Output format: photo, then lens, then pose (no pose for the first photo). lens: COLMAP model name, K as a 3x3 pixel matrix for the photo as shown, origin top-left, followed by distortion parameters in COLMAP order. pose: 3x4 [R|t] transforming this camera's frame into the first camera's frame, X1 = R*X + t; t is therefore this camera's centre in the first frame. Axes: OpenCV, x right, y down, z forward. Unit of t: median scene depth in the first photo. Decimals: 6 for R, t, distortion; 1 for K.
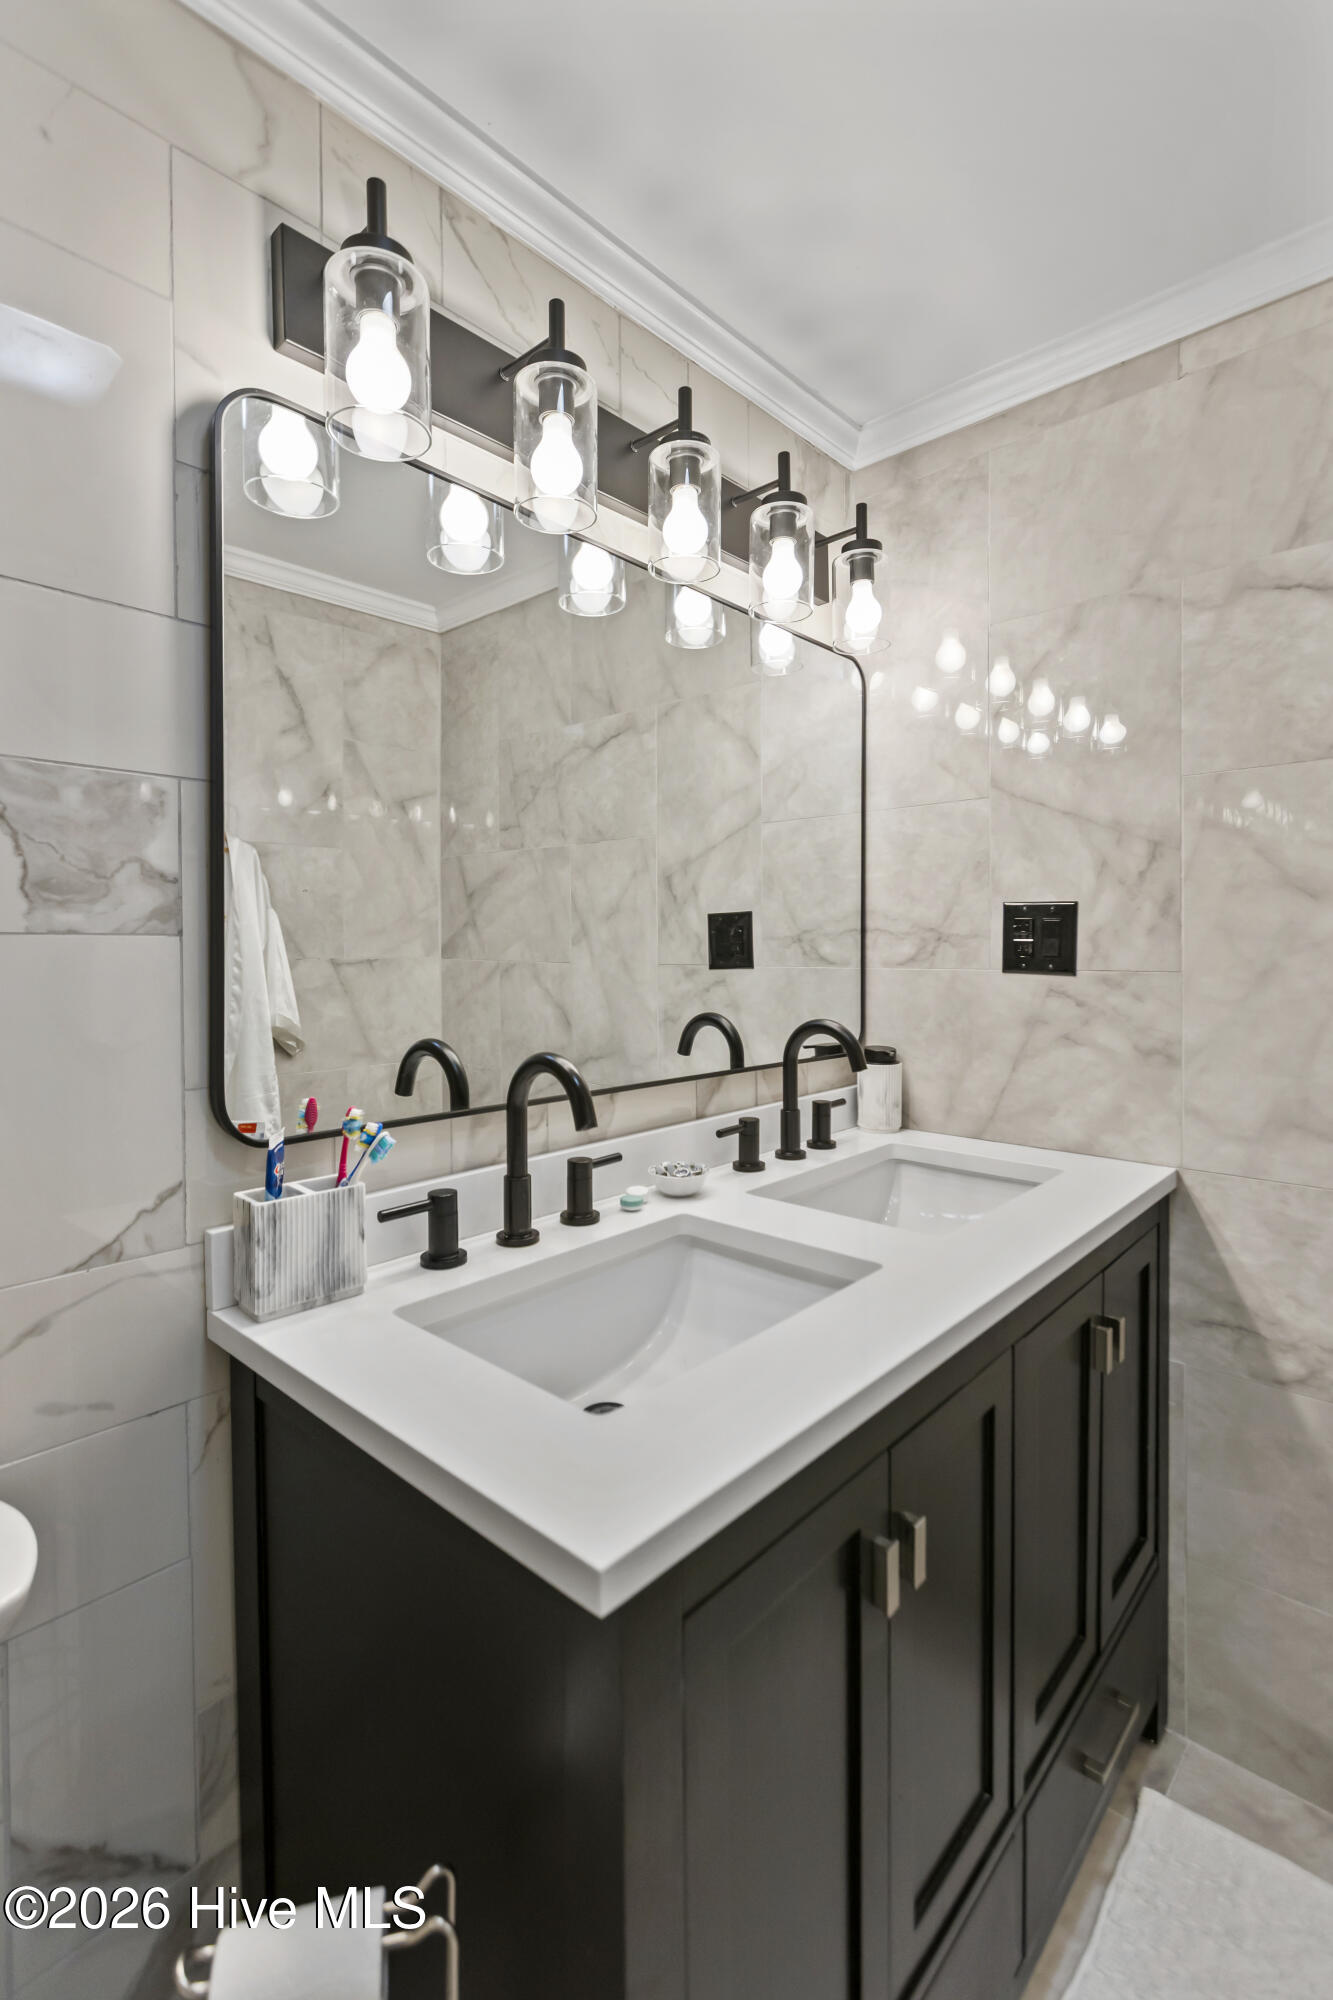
lens RADIAL K [[912.1, 0, 658.8], [0, 912.1, 959.6], [0, 0, 1]] dist [0.000212, -0.000265]
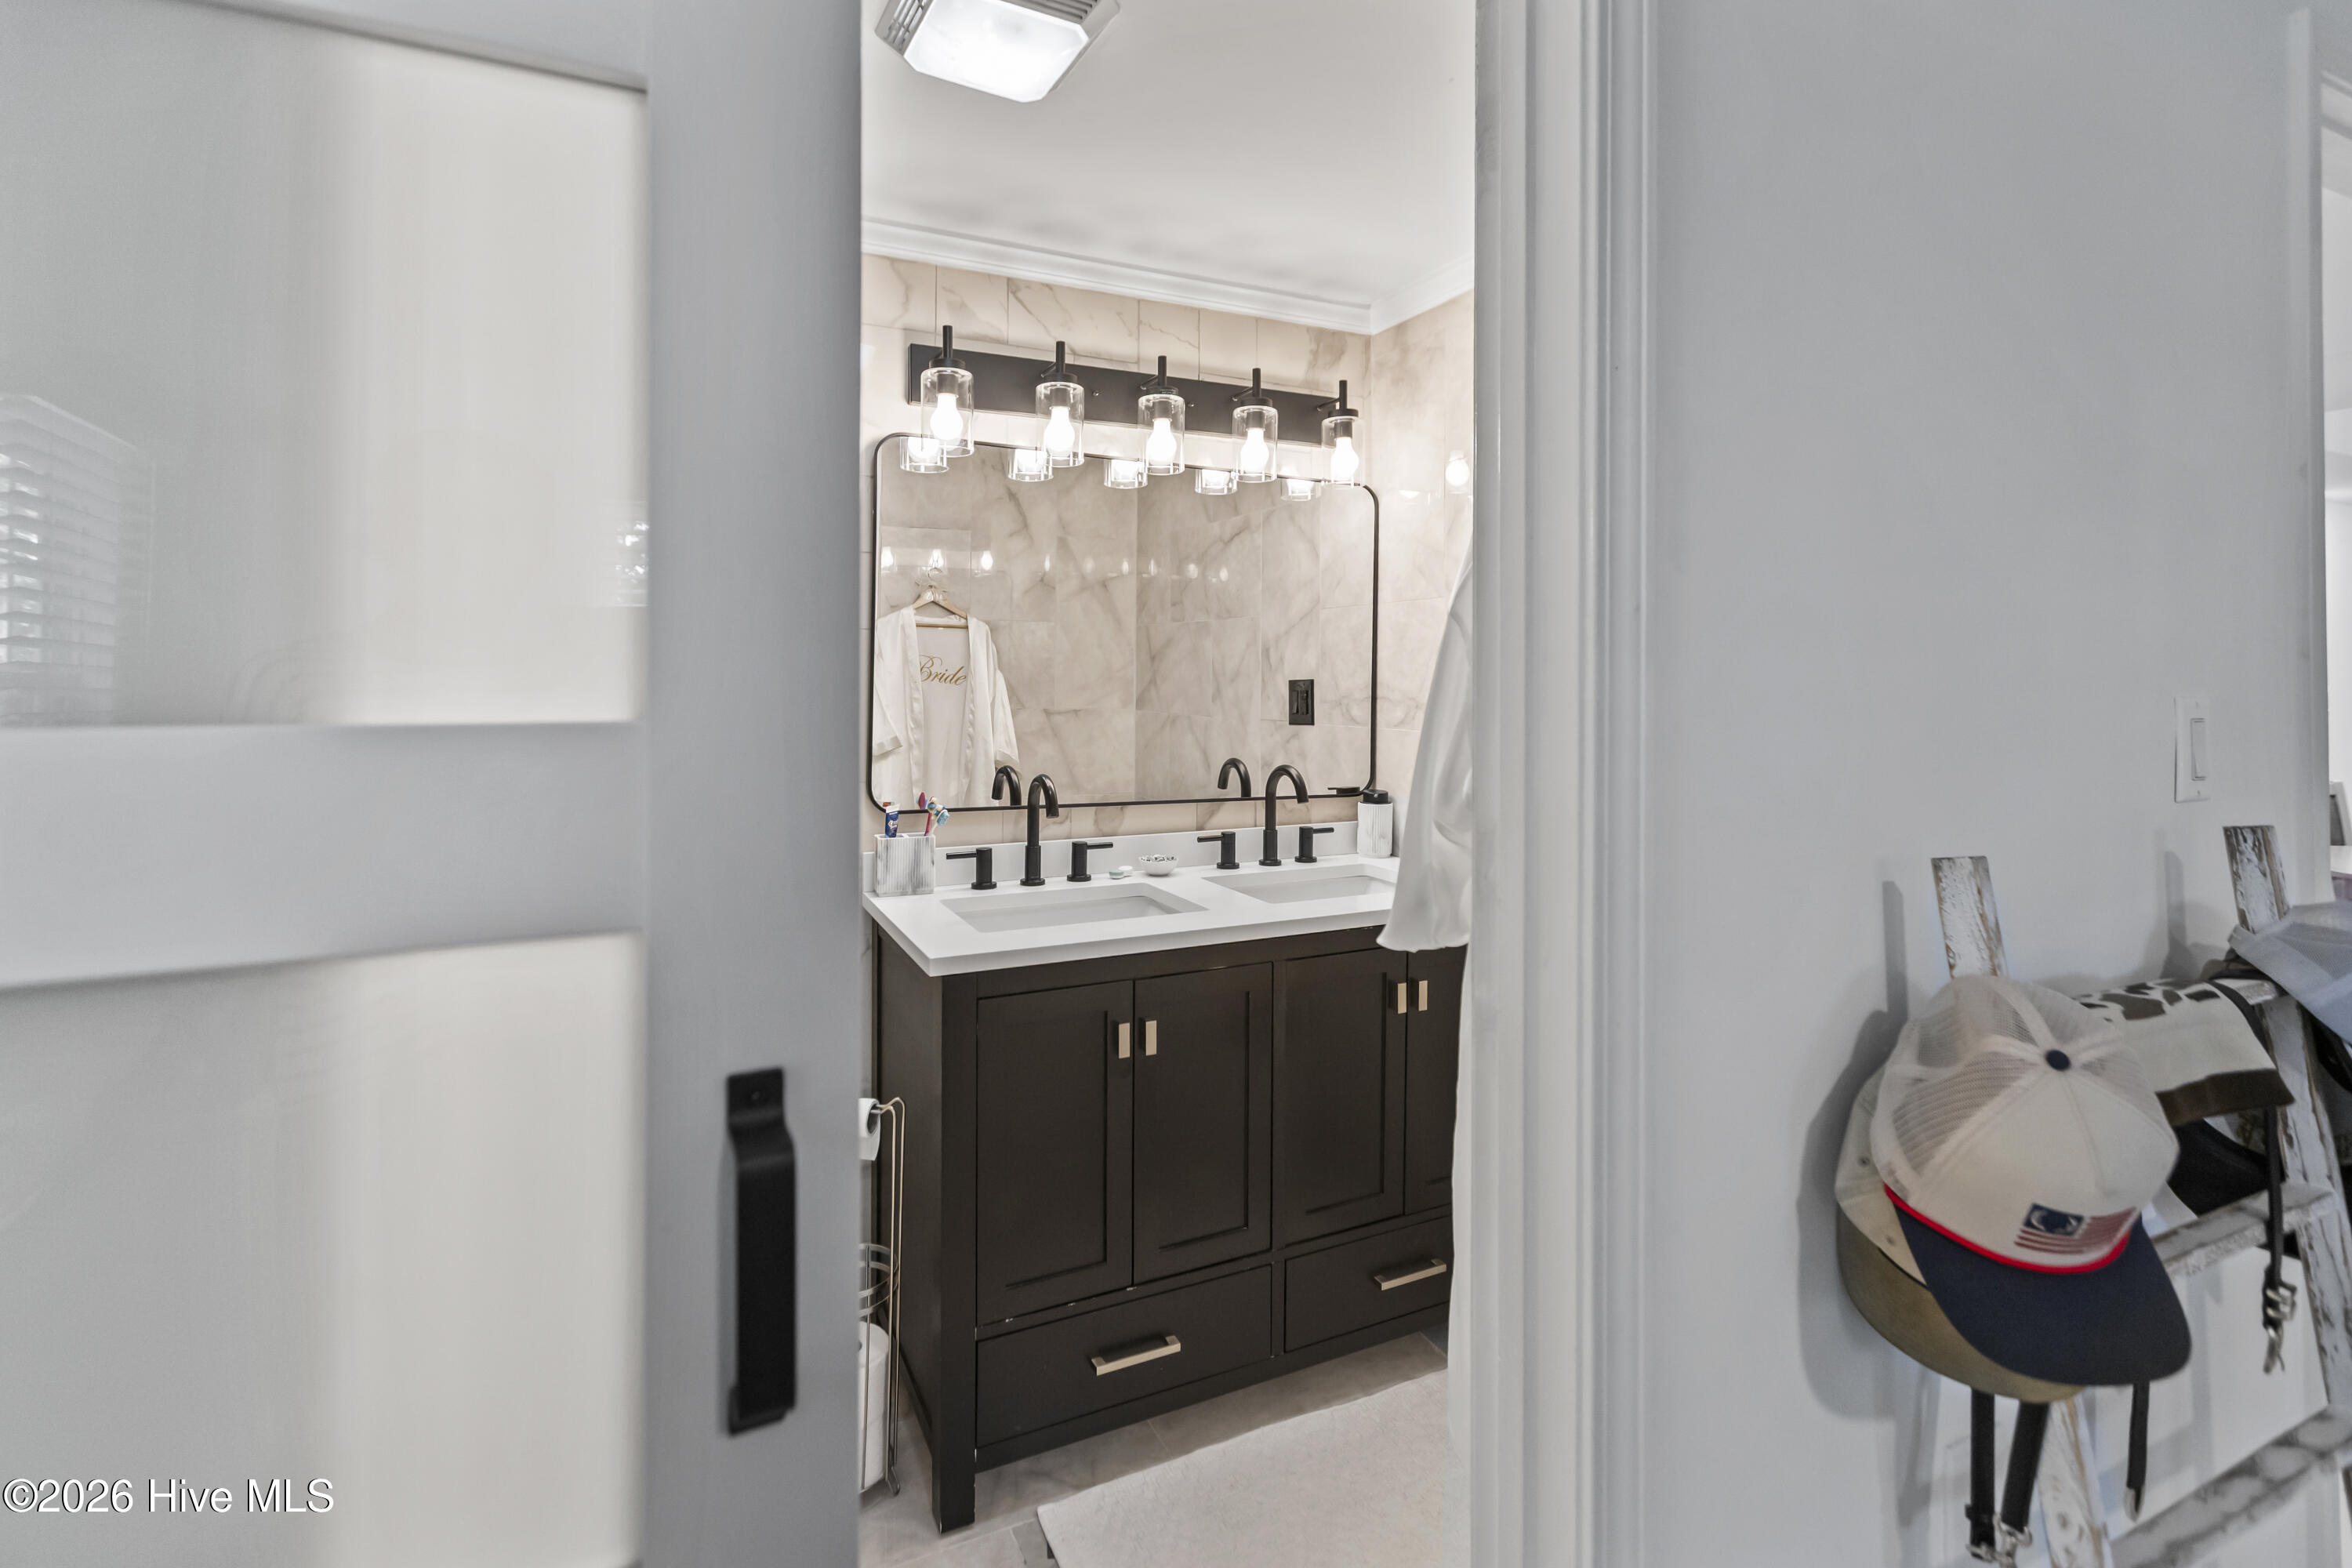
lens RADIAL K [[1090.2, 0, 1168.3], [0, 1090.2, 668.3], [0, 0, 1]] dist [0.001126, -0.000453]
pose [[0.932183, 0.004116, -0.361964, 0.437164], [-0.014454, 0.999561, -0.025858, -0.025791], [0.361699, 0.029336, 0.931833, -0.442131]]
